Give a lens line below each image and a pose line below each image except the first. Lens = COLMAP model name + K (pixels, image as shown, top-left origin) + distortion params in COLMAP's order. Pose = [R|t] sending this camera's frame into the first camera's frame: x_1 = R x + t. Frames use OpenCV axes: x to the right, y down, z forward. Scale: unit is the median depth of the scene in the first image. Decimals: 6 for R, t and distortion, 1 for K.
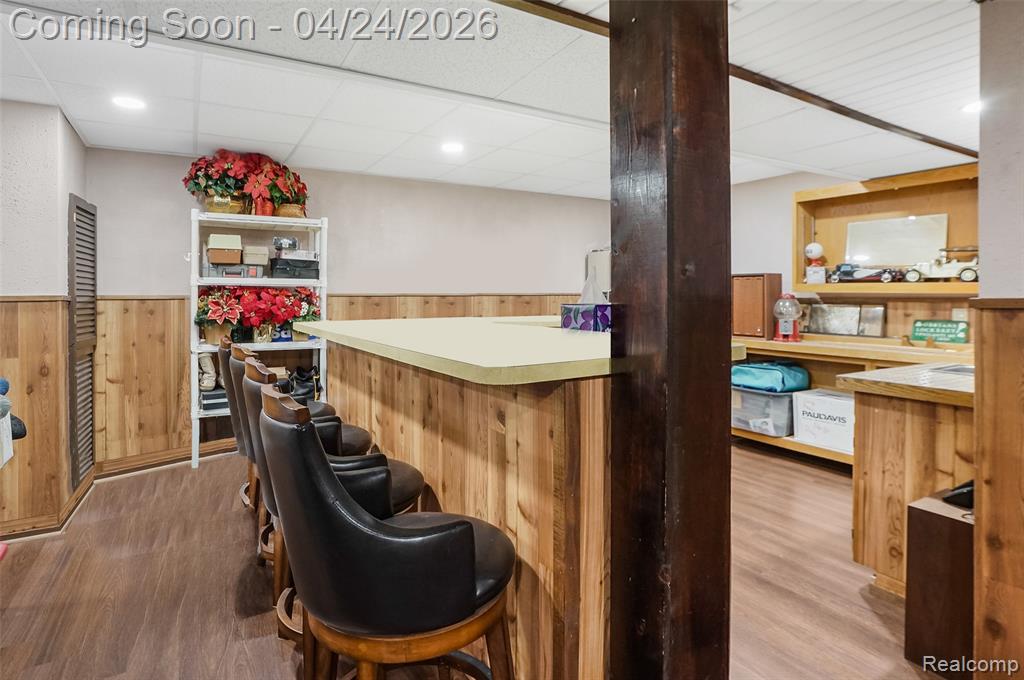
lens RADIAL K [[533.7, 0, 507.5], [0, 533.7, 298.9], [0, 0, 1]] dist [0.003675, 0.000548]
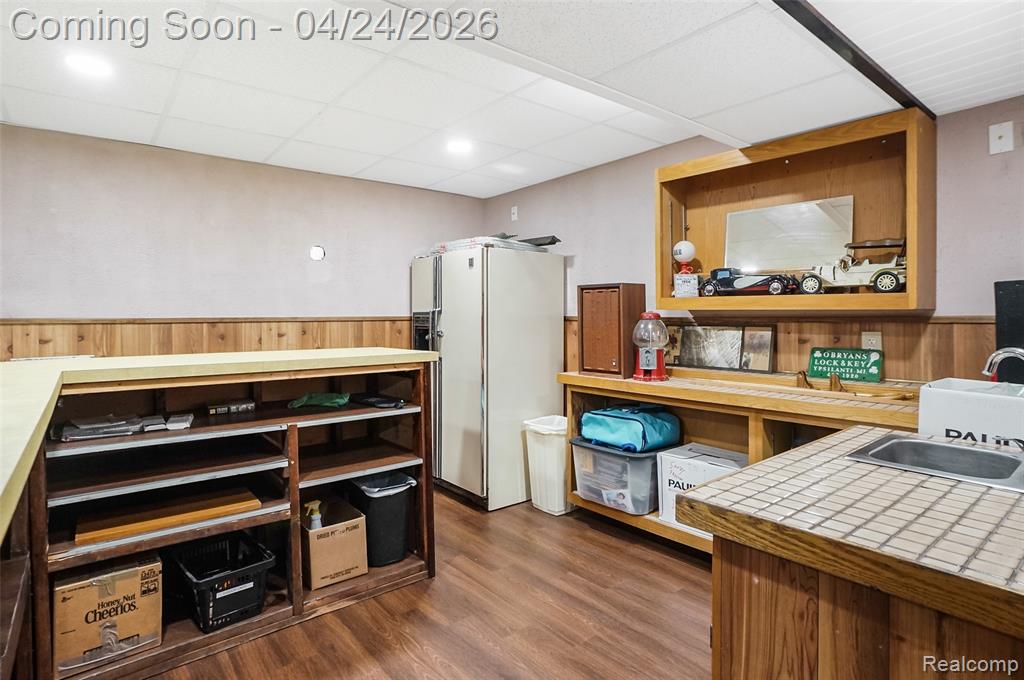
lens RADIAL K [[531.3, 0, 511.2], [0, 531.3, 317.9], [0, 0, 1]] dist [-0.019127, 0.000014]
pose [[0.988442, -0.007224, 0.151427, 0.238037], [0.007687, 0.999967, -0.002473, -0.001456], [-0.151404, 0.003609, 0.988465, 0.335651]]
